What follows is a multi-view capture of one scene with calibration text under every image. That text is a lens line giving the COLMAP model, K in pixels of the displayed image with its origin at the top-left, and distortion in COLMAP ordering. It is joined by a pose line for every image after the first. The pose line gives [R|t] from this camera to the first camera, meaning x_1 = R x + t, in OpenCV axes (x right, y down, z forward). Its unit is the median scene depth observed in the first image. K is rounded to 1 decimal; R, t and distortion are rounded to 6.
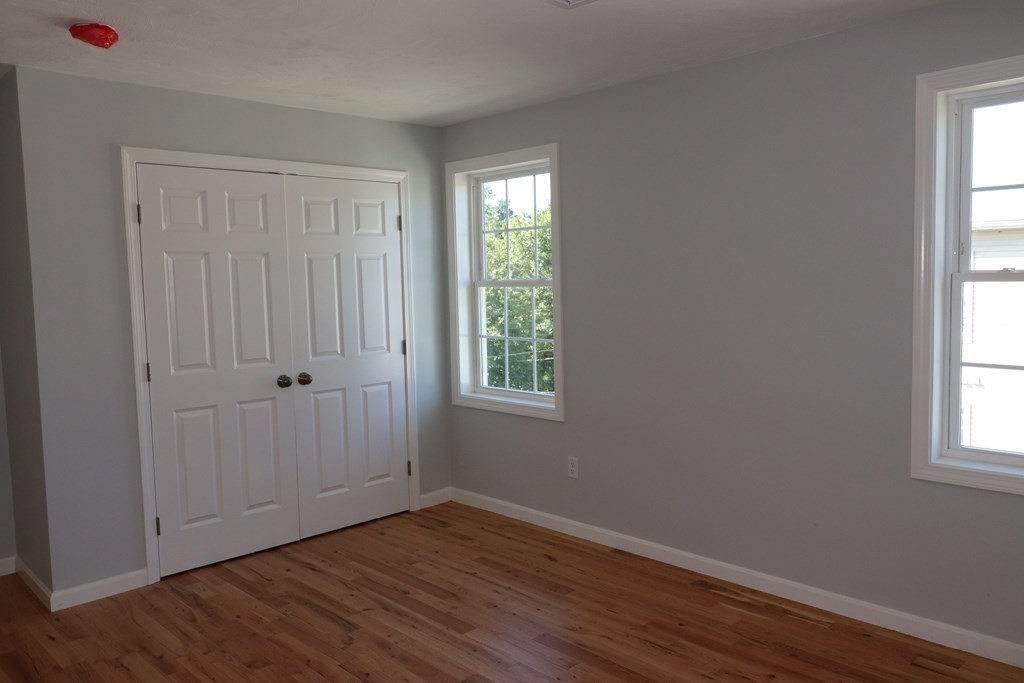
lens RADIAL K [[800.0, 0, 514.4], [0, 800.0, 342.4], [0, 0, 1]] dist [0.022597, -0.009848]
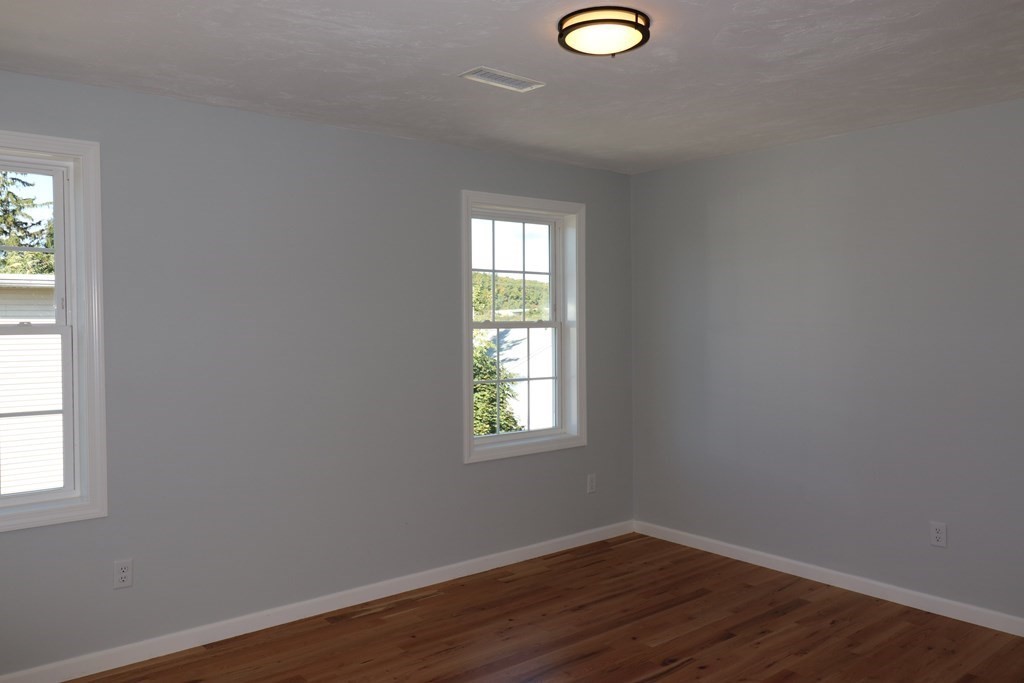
lens RADIAL K [[800.0, 0, 514.3], [0, 800.0, 339.8], [0, 0, 1]] dist [0.022597, -0.009848]
pose [[0.038066, 0.013278, 0.999187, -0.826043], [0.083942, 0.996335, -0.016438, -0.018133], [-0.995743, 0.084500, 0.036811, 0.744512]]
